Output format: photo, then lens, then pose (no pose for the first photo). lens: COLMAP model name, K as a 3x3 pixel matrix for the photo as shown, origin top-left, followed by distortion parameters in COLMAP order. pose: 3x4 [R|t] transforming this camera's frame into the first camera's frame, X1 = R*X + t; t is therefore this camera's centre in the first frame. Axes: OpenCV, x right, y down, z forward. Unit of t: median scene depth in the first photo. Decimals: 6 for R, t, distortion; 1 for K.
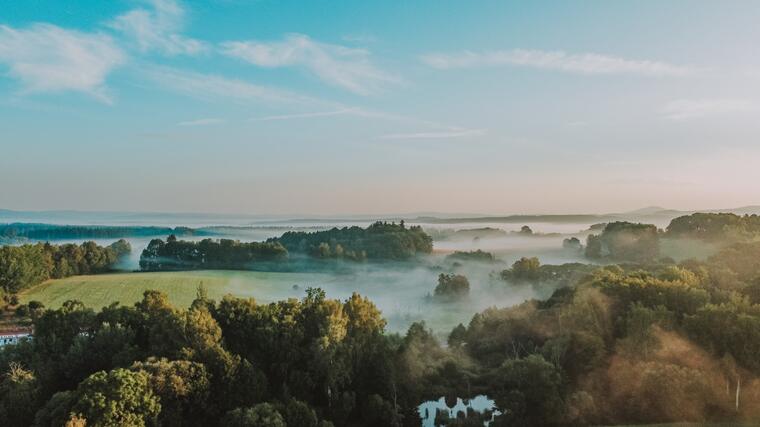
lens RADIAL K [[573.6, 0, 376.8], [0, 573.6, 217.7], [0, 0, 1]] dist [0.006729, -0.012151]
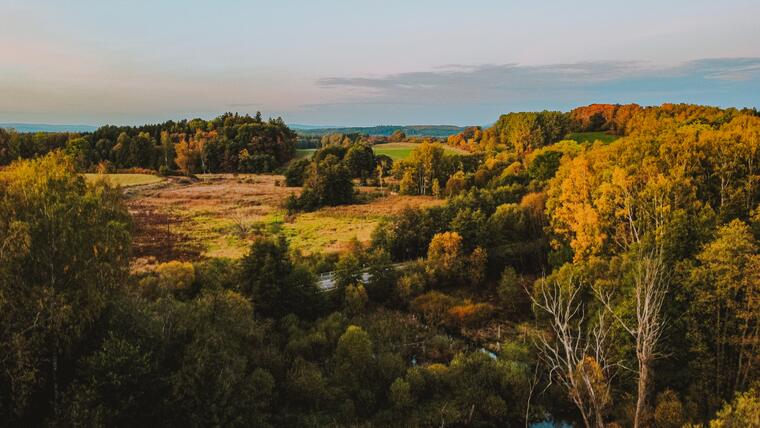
lens RADIAL K [[573.6, 0, 378.8], [0, 573.6, 215.7], [0, 0, 1]] dist [0.006729, -0.012151]
pose [[0.971815, -0.030478, 0.233768, 0.020482], [-0.003641, 0.989549, 0.144151, 0.040419], [-0.235719, -0.140939, 0.961547, 0.219283]]
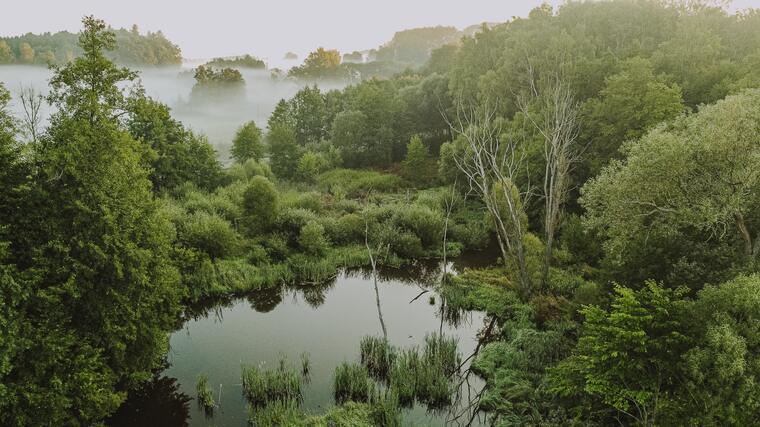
lens RADIAL K [[573.6, 0, 378.6], [0, 573.6, 217.3], [0, 0, 1]] dist [0.006729, -0.012151]
pose [[0.913252, -0.098405, 0.395332, 0.019093], [-0.009456, 0.965007, 0.262052, 0.059573], [-0.407285, -0.243057, 0.880365, 0.223345]]
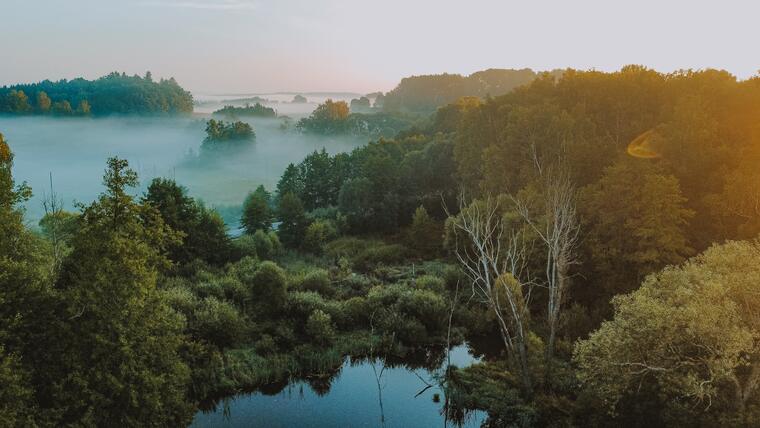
lens RADIAL K [[573.6, 0, 378.7], [0, 573.6, 217.4], [0, 0, 1]] dist [0.006729, -0.012151]
pose [[0.918165, -0.069324, 0.390086, 0.018951], [-0.010505, 0.979968, 0.198879, 0.049152], [-0.396059, -0.186702, 0.899044, 0.222763]]
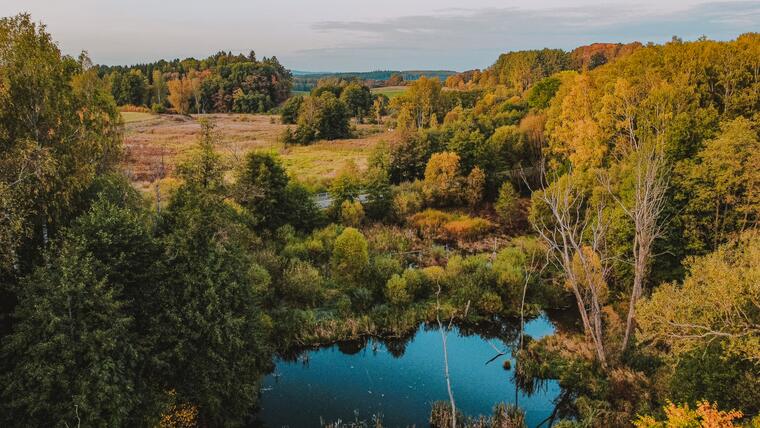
lens RADIAL K [[573.6, 0, 379.0], [0, 573.6, 215.8], [0, 0, 1]] dist [0.006729, -0.012151]
pose [[0.970577, -0.051677, 0.235180, 0.020703], [-0.004646, 0.972498, 0.232864, 0.050776], [-0.240746, -0.227105, 0.943645, 0.219346]]
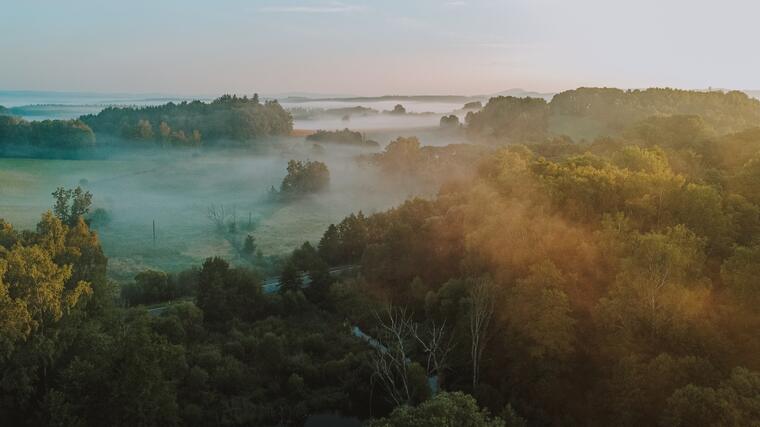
lens RADIAL K [[573.6, 0, 376.9], [0, 573.6, 221.2], [0, 0, 1]] dist [0.006729, -0.012151]
pose [[0.976119, -0.039306, 0.213650, 0.039652], [-0.006079, 0.978167, 0.207734, 0.014347], [-0.217150, -0.204072, 0.954568, 0.175302]]
